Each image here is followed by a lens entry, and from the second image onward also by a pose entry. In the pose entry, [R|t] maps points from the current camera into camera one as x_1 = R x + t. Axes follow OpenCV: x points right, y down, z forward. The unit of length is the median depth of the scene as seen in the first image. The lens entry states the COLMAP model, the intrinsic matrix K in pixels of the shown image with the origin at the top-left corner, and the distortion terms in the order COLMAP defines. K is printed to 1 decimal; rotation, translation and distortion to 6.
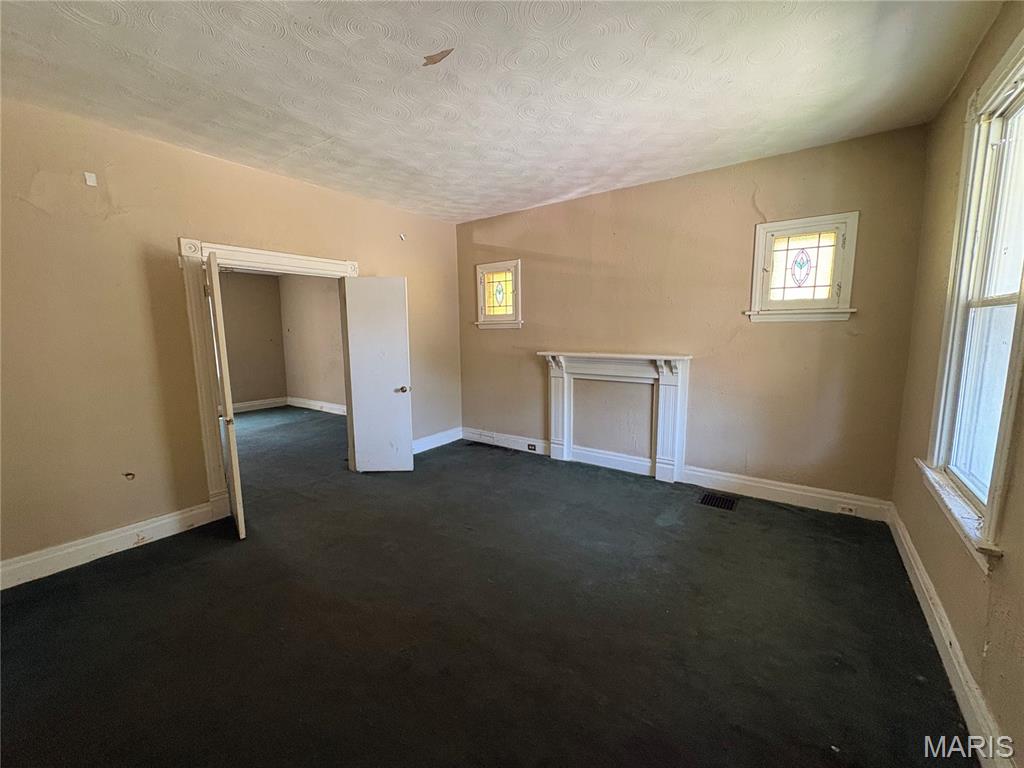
lens RADIAL K [[409.2, 0, 512.1], [0, 409.2, 382.4], [0, 0, 1]] dist [-0.000661, 0.000547]
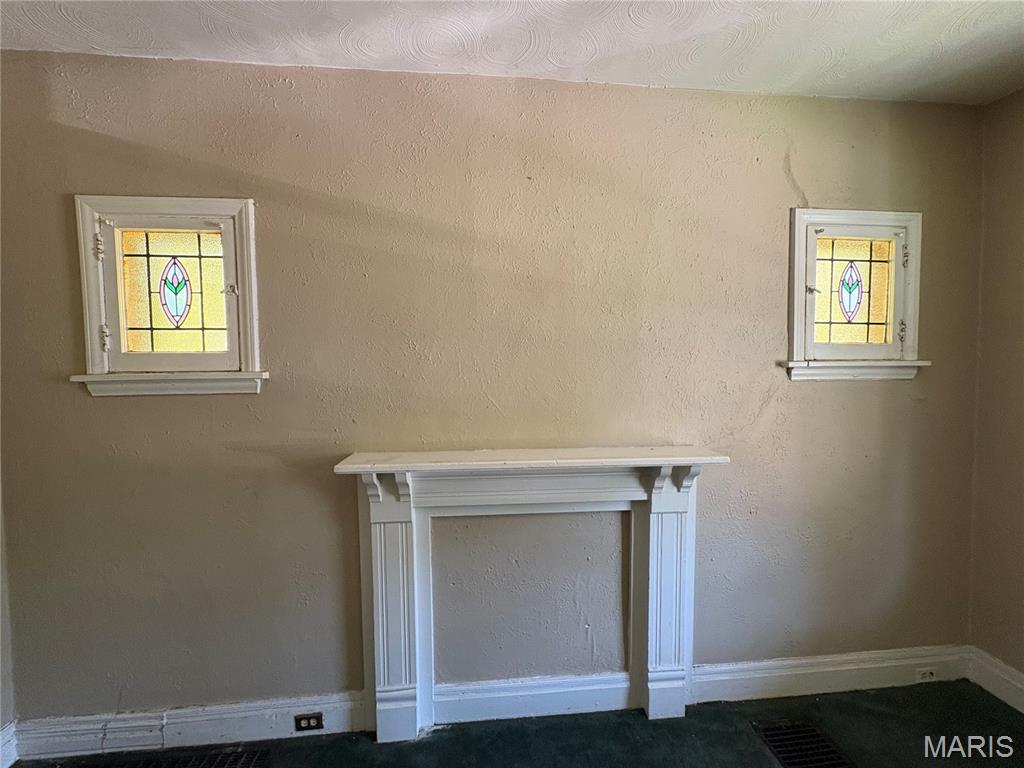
lens RADIAL K [[409.2, 0, 512.1], [0, 409.2, 382.4], [0, 0, 1]] dist [-0.000661, 0.000547]
pose [[0.752799, -0.023987, 0.657813, -0.049742], [0.084451, 0.994597, -0.060378, -0.108000], [-0.652810, 0.101005, 0.750757, 0.626076]]
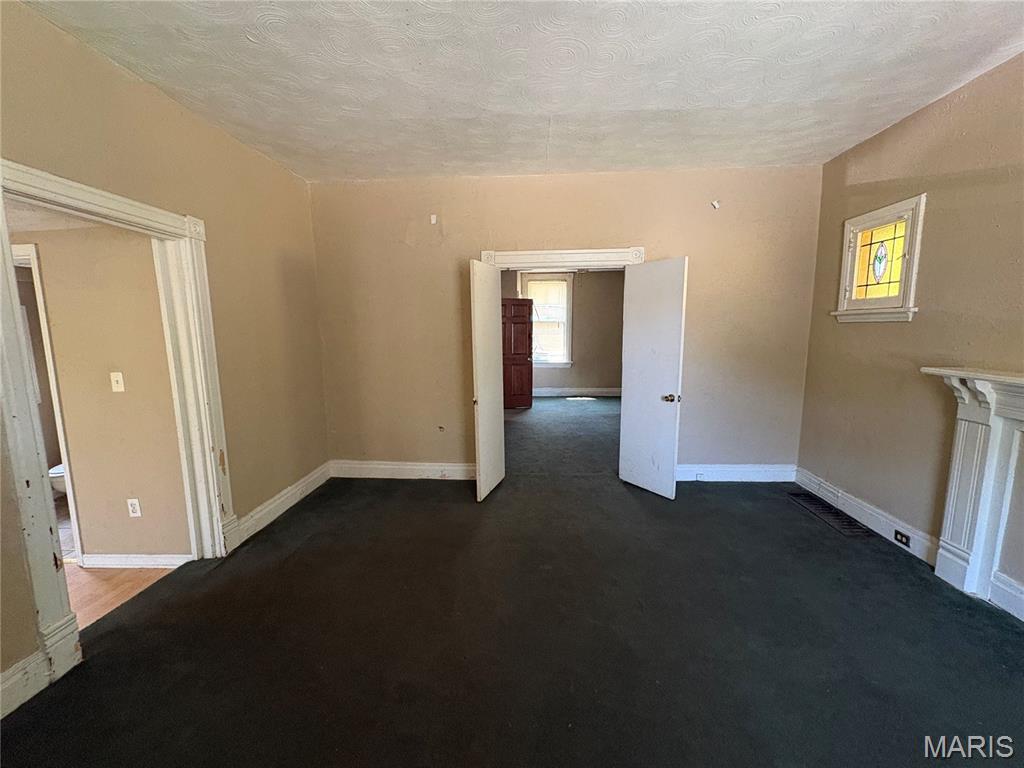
lens RADIAL K [[409.2, 0, 512.1], [0, 409.2, 382.4], [0, 0, 1]] dist [-0.000661, 0.000547]
pose [[0.534408, 0.122329, -0.836328, 0.217138], [-0.104879, 0.991422, 0.077997, -0.039822], [0.838695, 0.046031, 0.542653, 0.269392]]
